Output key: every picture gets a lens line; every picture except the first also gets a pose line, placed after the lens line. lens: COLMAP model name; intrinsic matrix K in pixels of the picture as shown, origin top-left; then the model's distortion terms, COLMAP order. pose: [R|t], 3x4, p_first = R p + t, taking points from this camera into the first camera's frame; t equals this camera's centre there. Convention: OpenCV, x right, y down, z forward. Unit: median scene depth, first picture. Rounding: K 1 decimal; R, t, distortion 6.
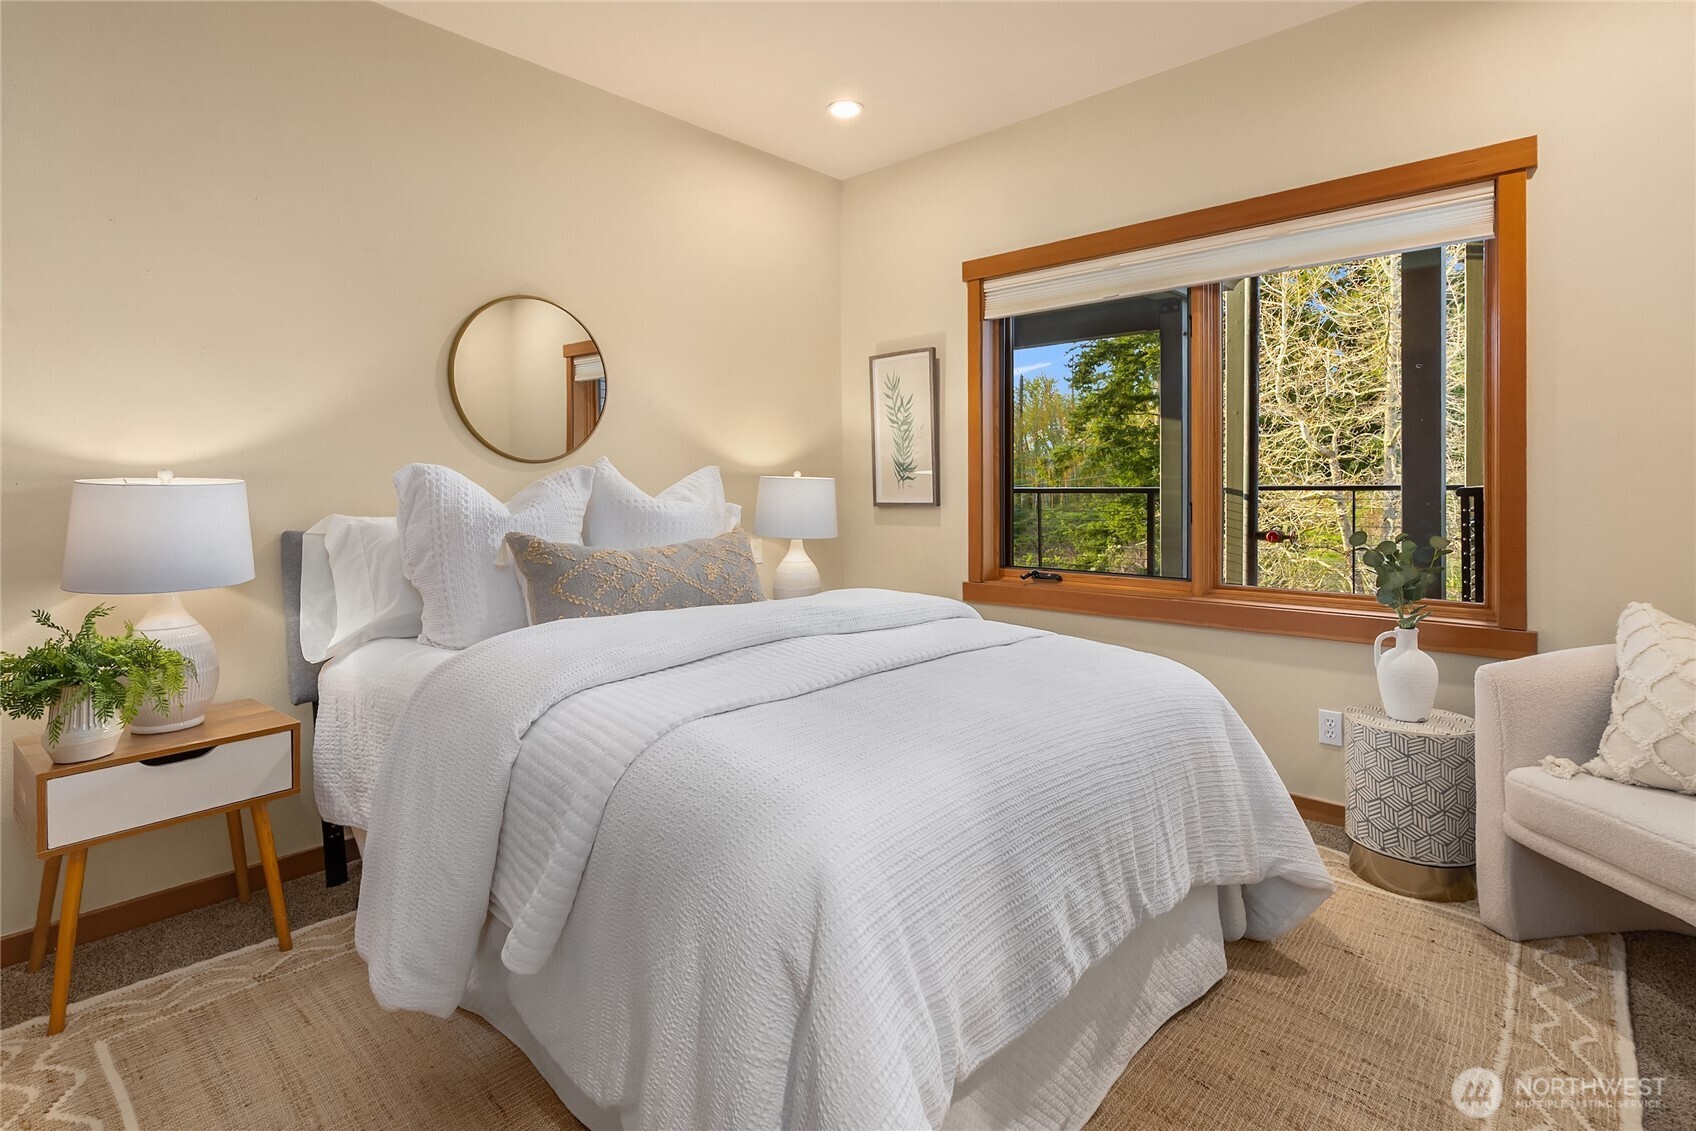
lens RADIAL K [[801.4, 0, 845.5], [0, 801.4, 465.9], [0, 0, 1]] dist [-0.001995, -0.001526]
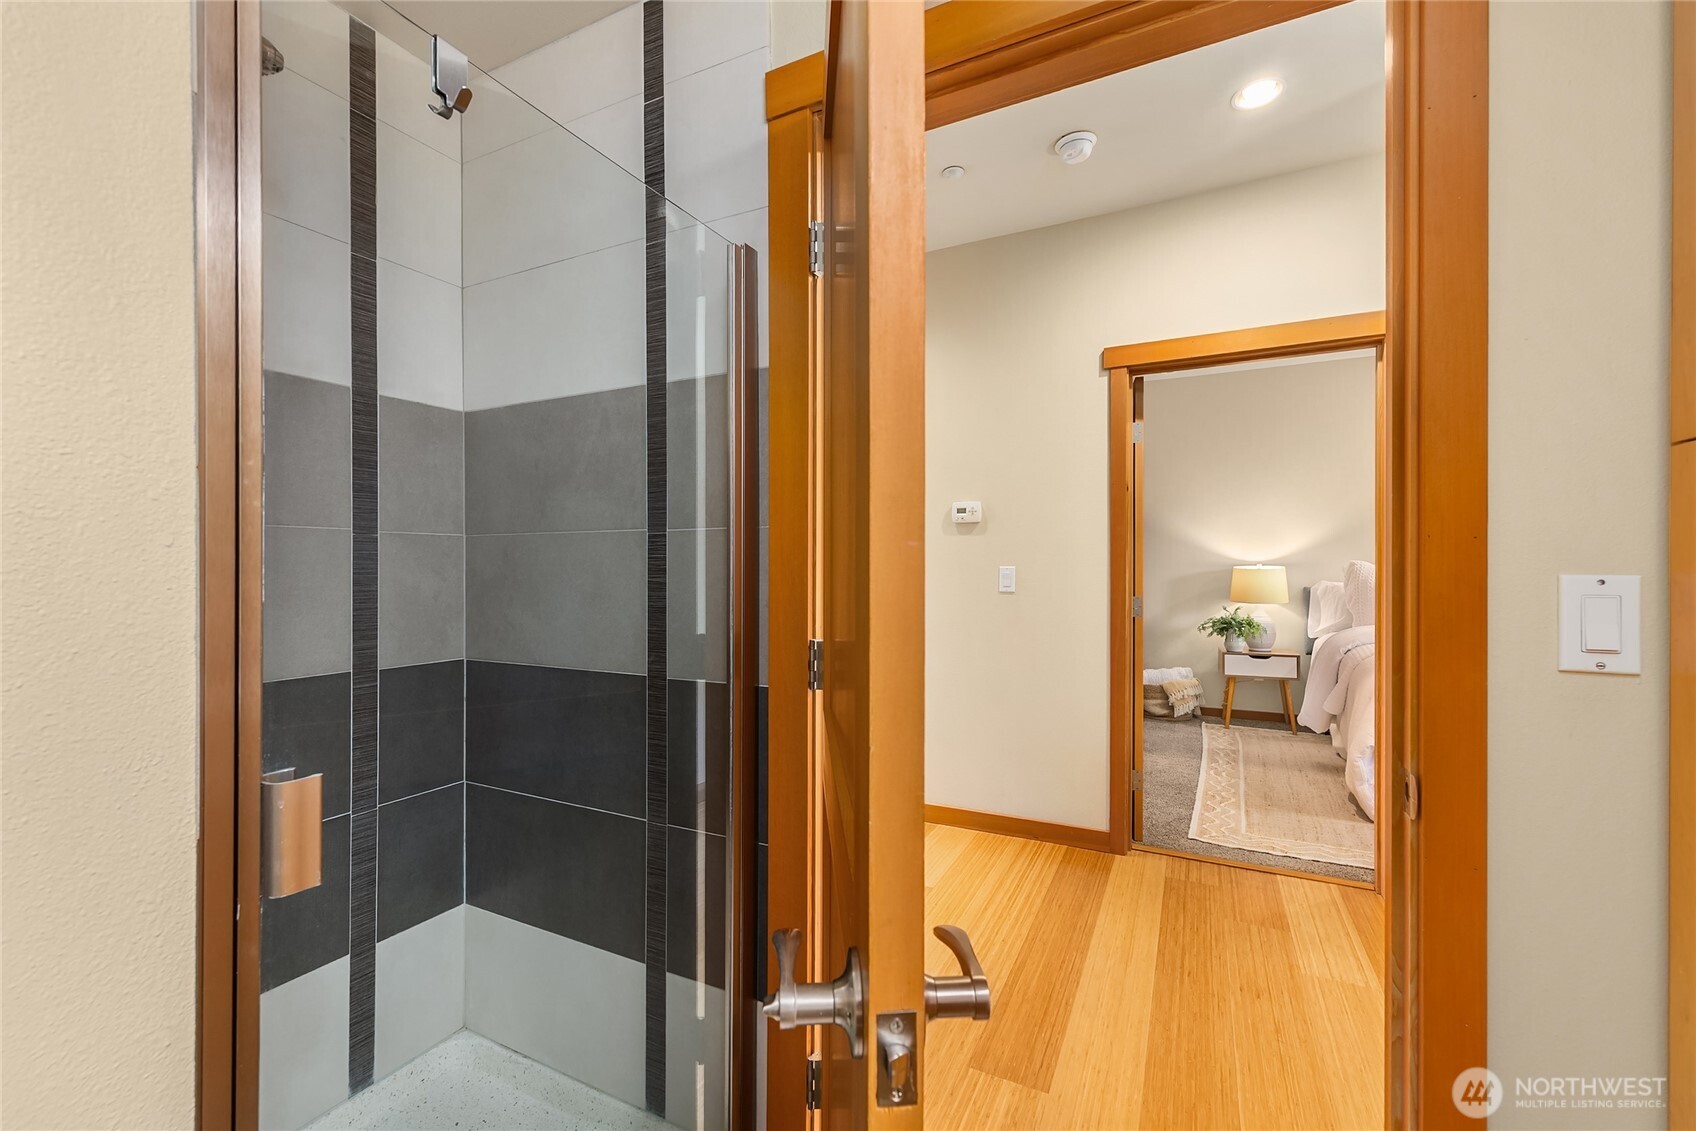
lens RADIAL K [[715.5, 0, 840.7], [0, 715.5, 575.3], [0, 0, 1]] dist [0.009483, 0.000219]
pose [[0.251295, 0.025233, -0.967581, 1.265602], [0.016959, 0.999392, 0.030467, -0.055627], [0.967762, -0.024065, 0.250715, -1.107355]]
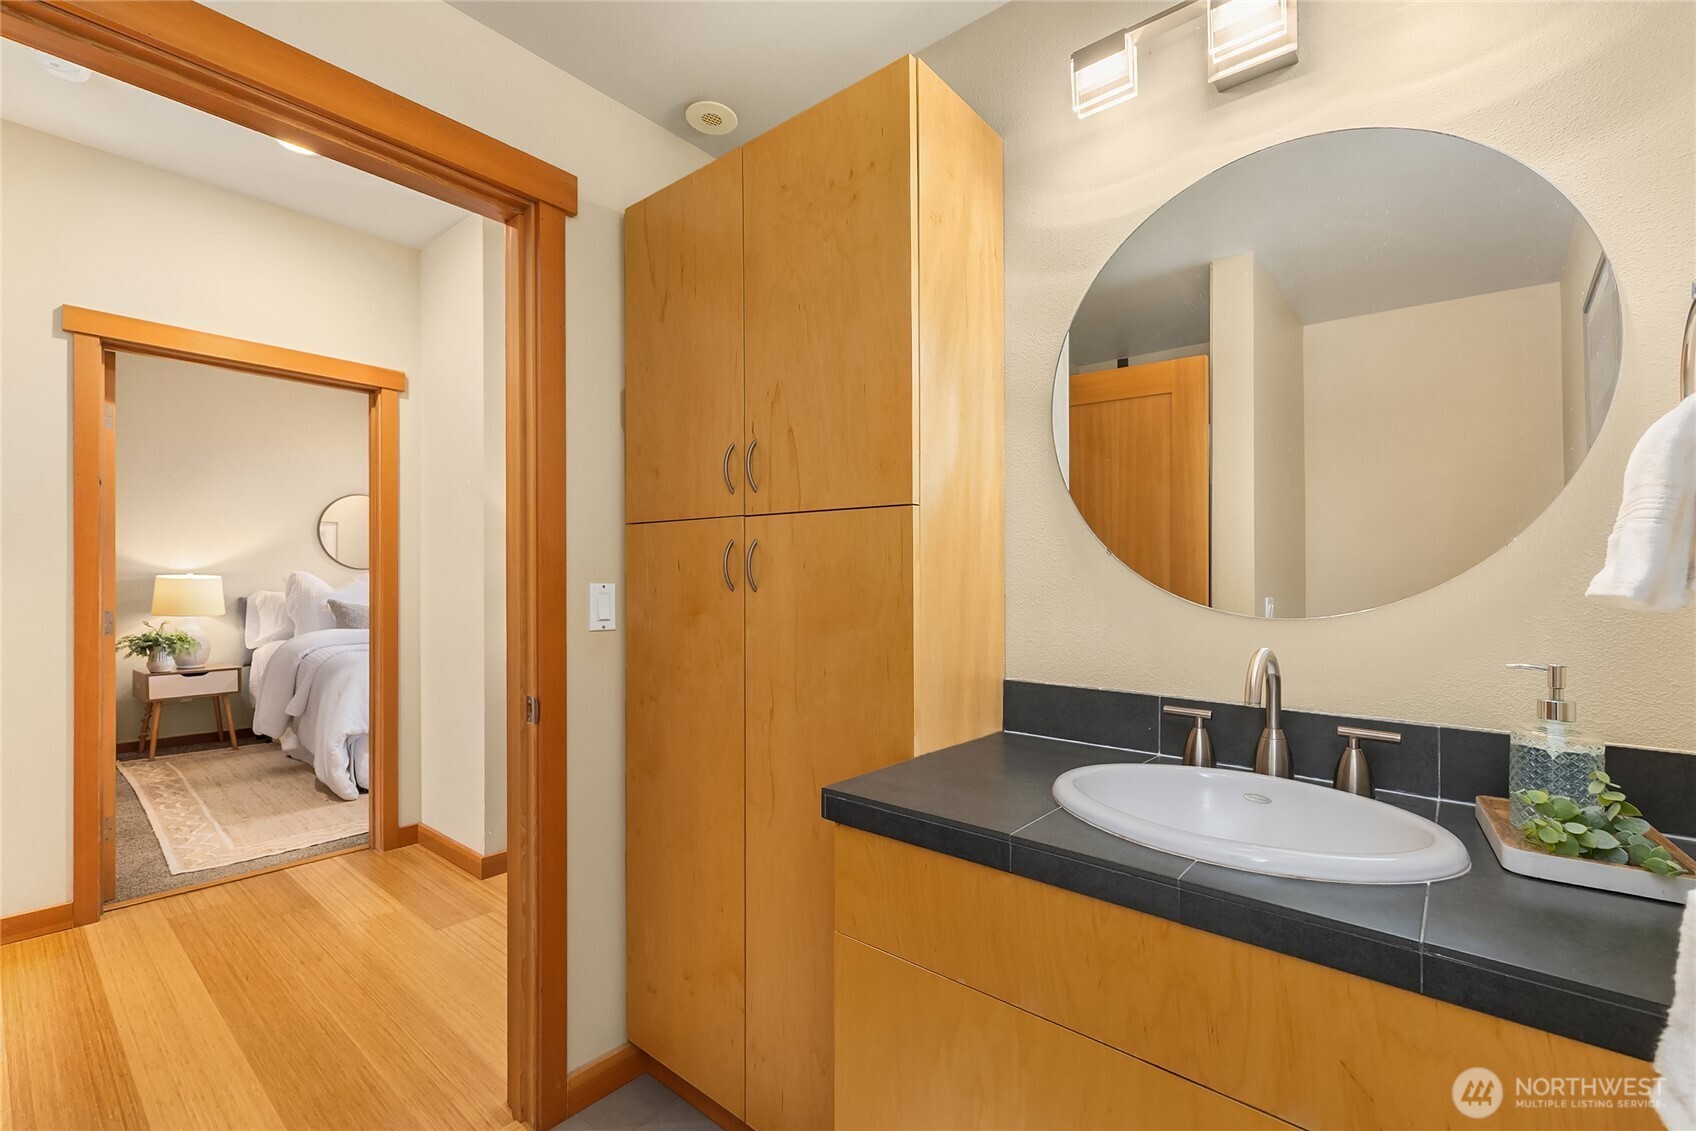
lens RADIAL K [[734.7, 0, 846.4], [0, 734.7, 579.8], [0, 0, 1]] dist [0.000110, 0.000027]
pose [[0.999406, 0.019607, 0.028357, 1.235785], [-0.020210, 0.999573, 0.021120, -0.064335], [-0.027931, -0.021681, 0.999375, -1.471780]]
